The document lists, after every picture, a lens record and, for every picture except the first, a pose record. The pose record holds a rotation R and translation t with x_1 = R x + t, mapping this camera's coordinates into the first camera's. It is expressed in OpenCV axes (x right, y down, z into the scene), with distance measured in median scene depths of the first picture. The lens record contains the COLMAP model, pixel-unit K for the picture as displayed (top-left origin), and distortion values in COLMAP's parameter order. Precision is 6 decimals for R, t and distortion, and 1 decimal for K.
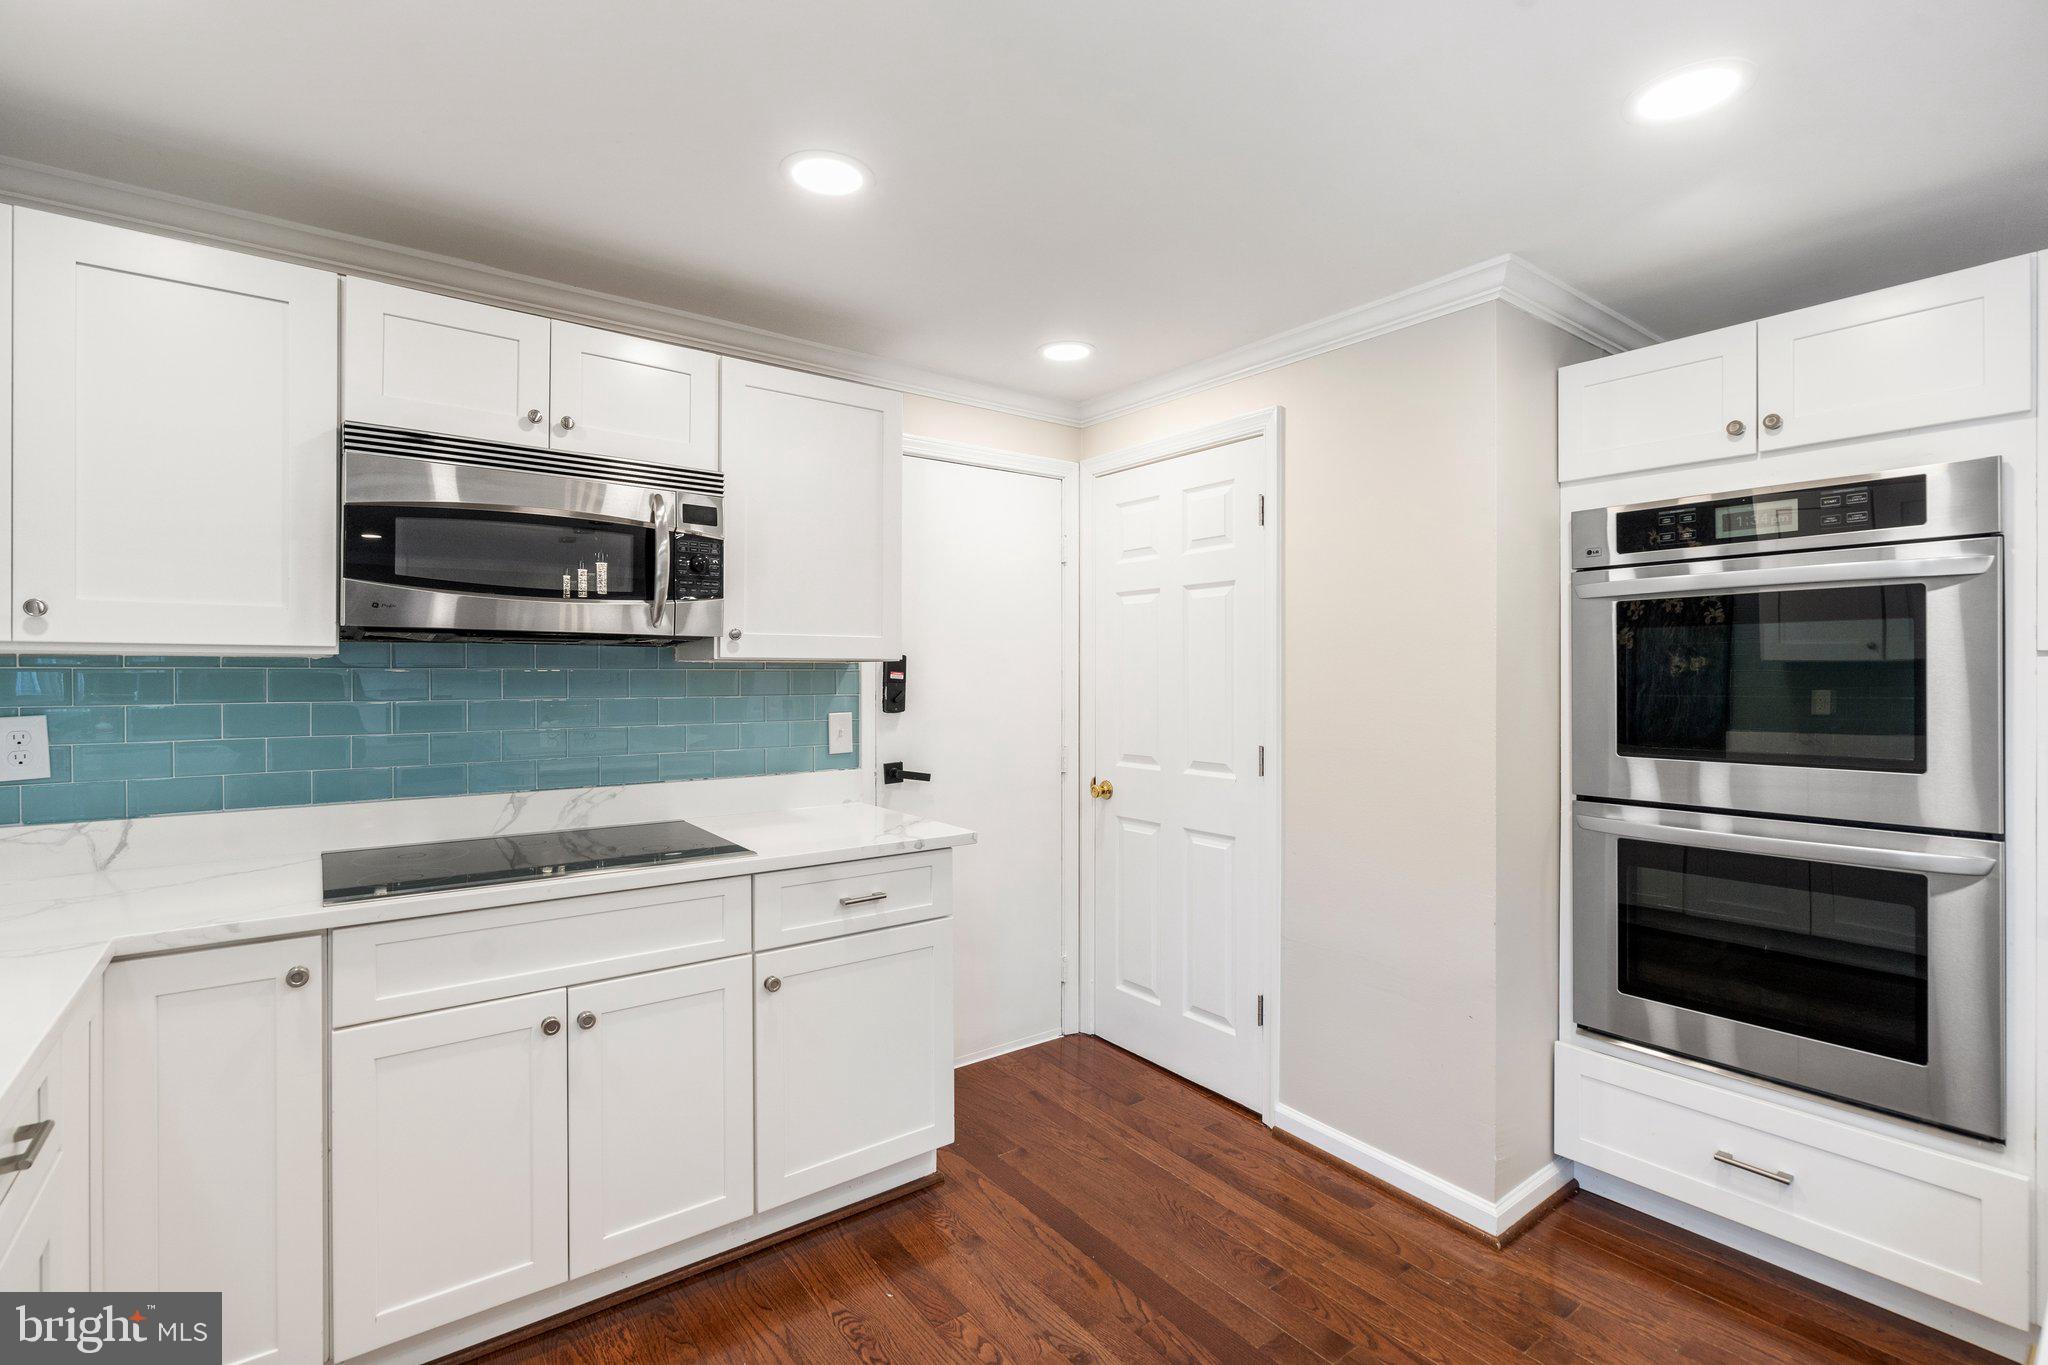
lens RADIAL K [[944.3, 0, 1009.6], [0, 944.3, 671.8], [0, 0, 1]] dist [-0.004811, 0.002073]
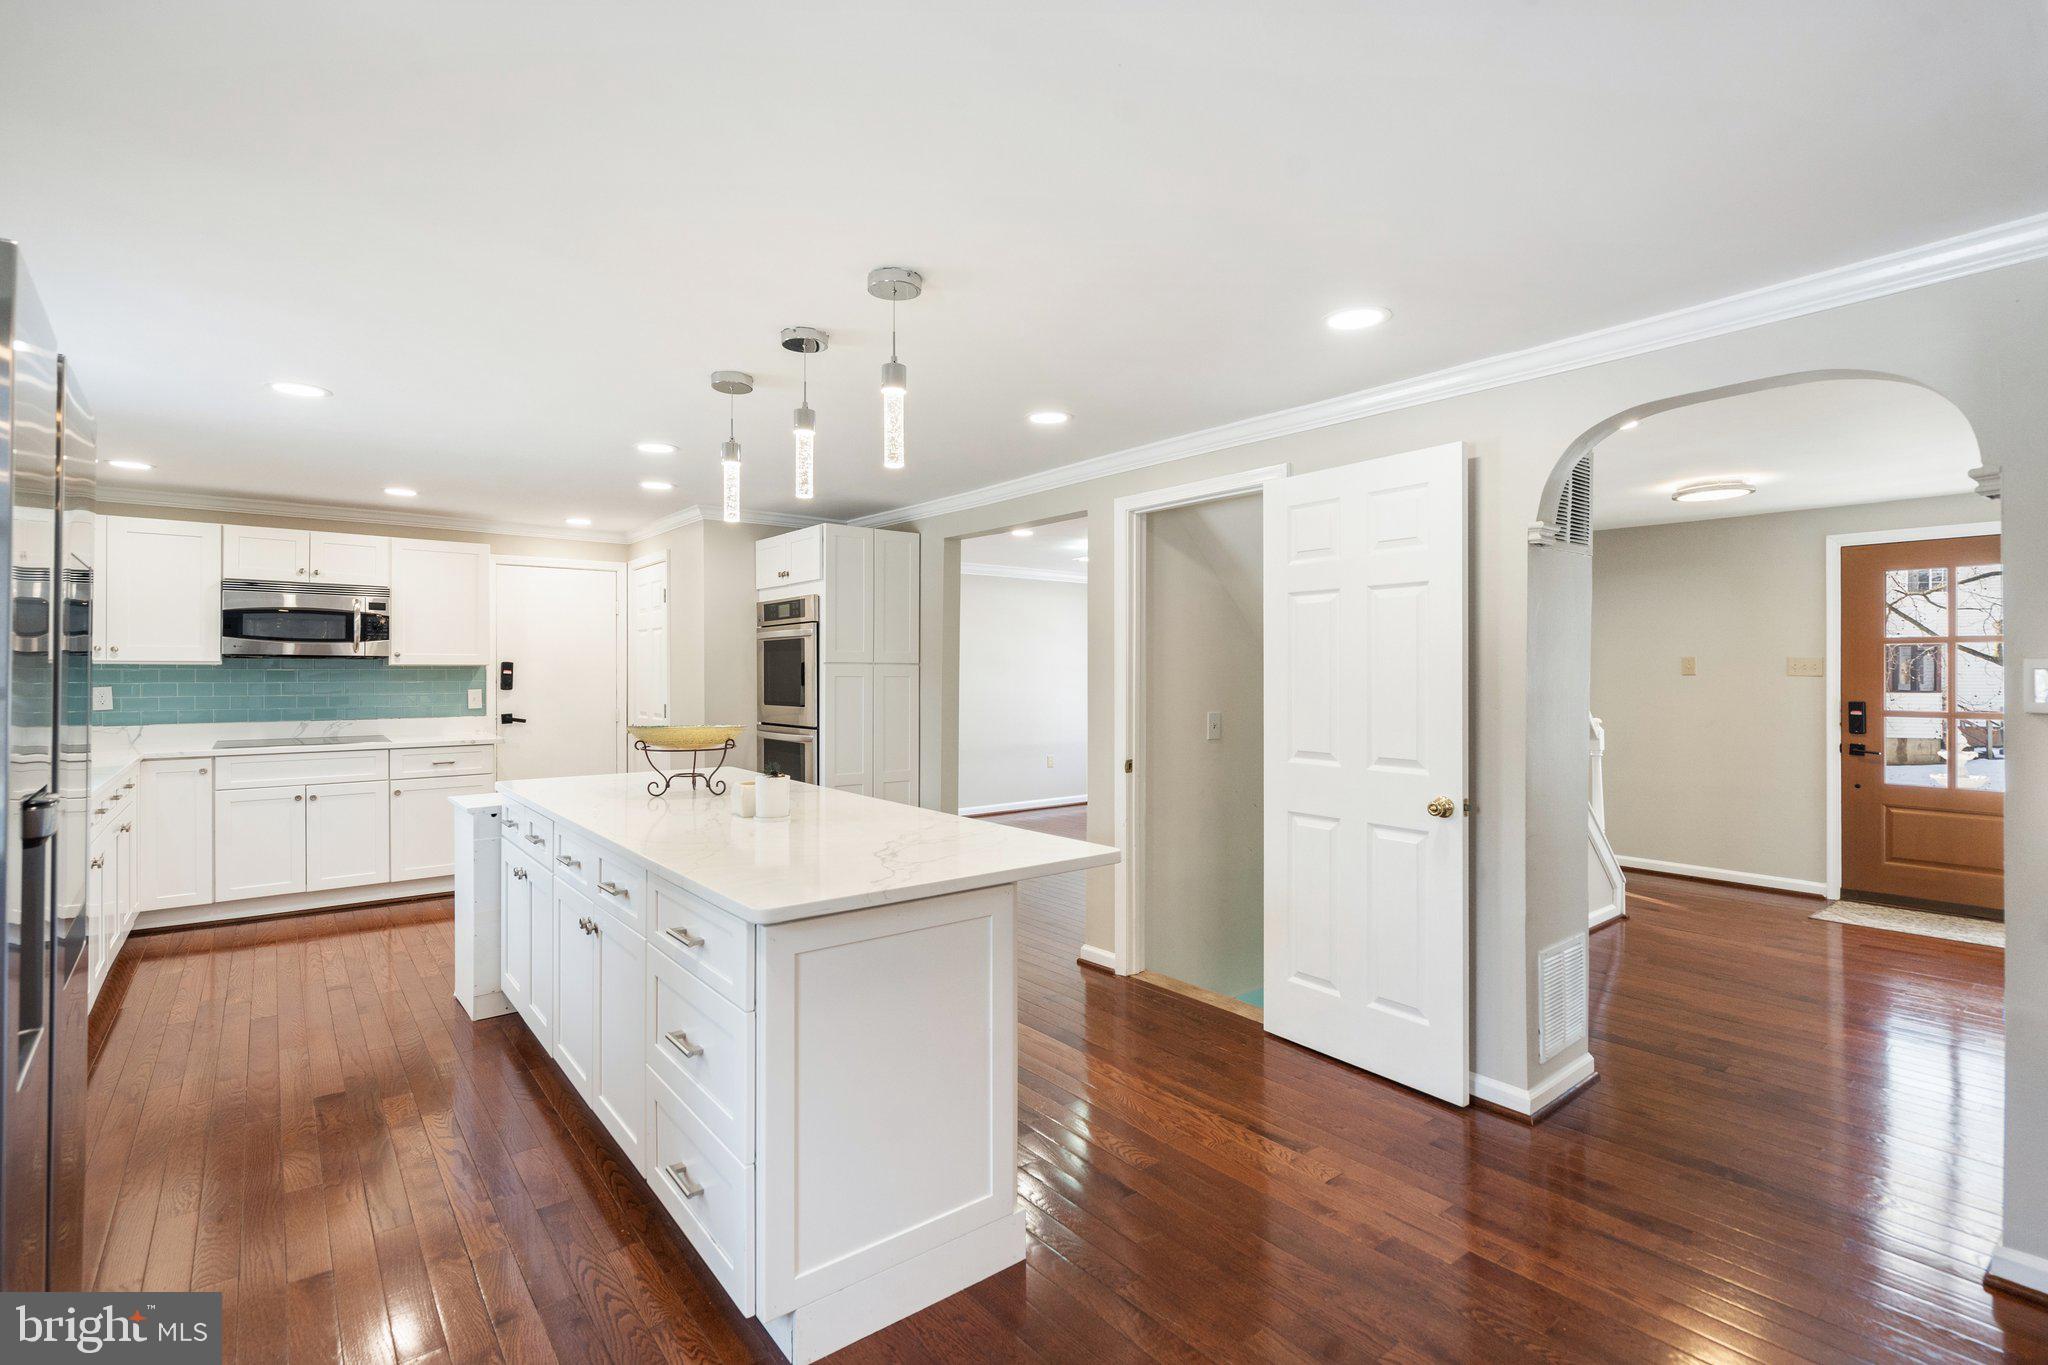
lens RADIAL K [[944.3, 0, 1009.4], [0, 944.3, 672.2], [0, 0, 1]] dist [-0.004811, 0.002073]
pose [[0.999708, 0.000086, 0.024170, 1.276922], [-0.000109, 1.000000, 0.000977, 0.002378], [-0.024170, -0.000980, 0.999707, -1.513796]]
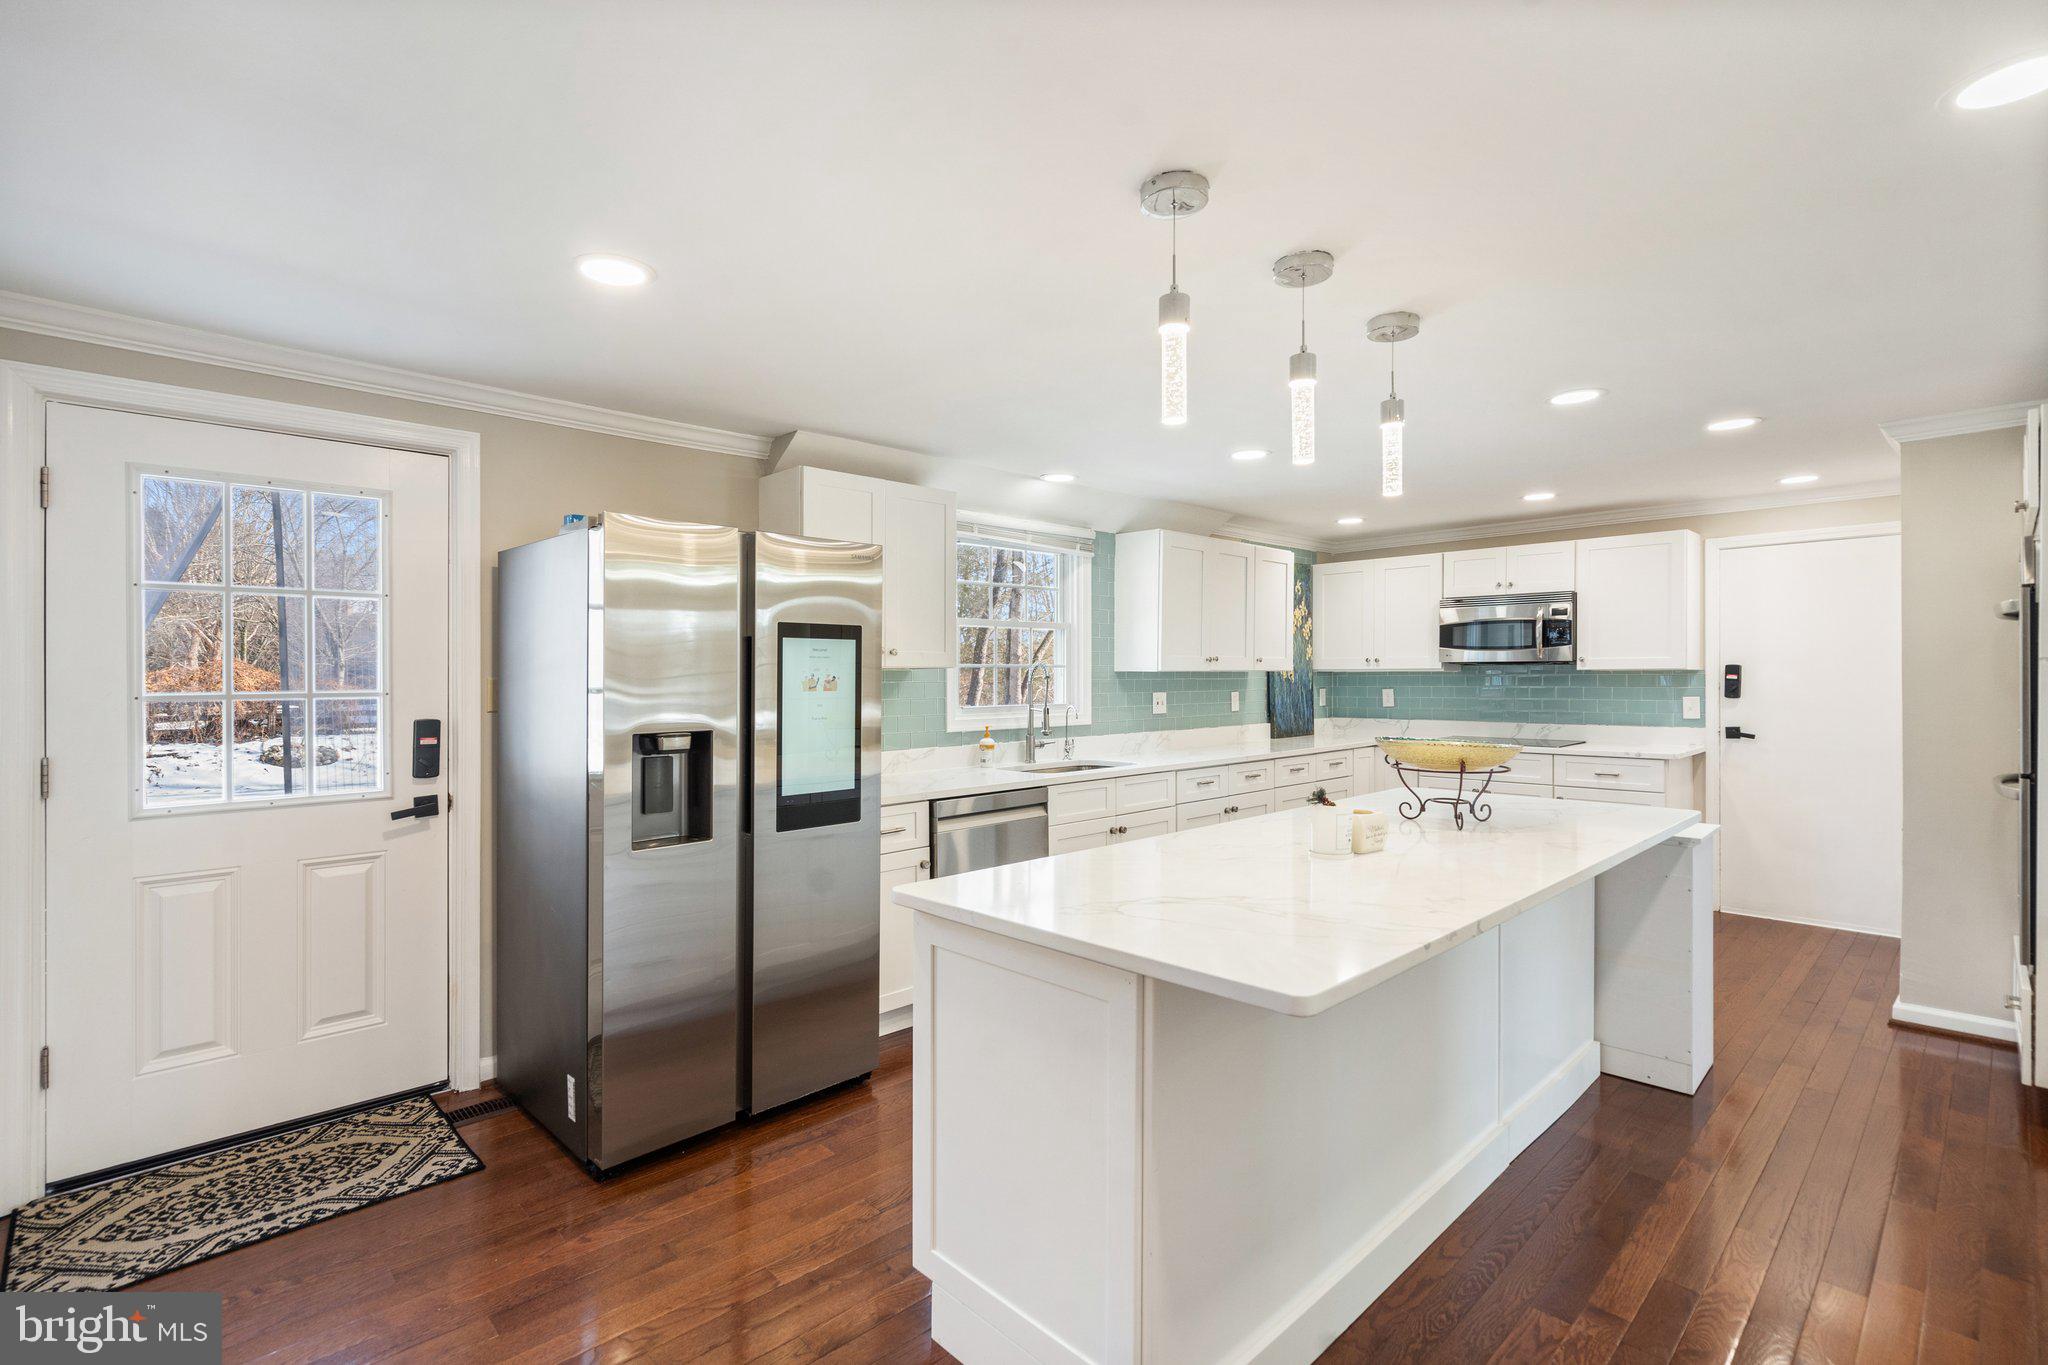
lens RADIAL K [[944.3, 0, 1004.1], [0, 944.3, 679.7], [0, 0, 1]] dist [-0.004811, 0.002073]
pose [[0.103766, 0.000114, -0.994602, 1.998559], [0.003810, 0.999993, 0.000512, 0.004040], [0.994594, -0.003843, 0.103765, -0.704953]]
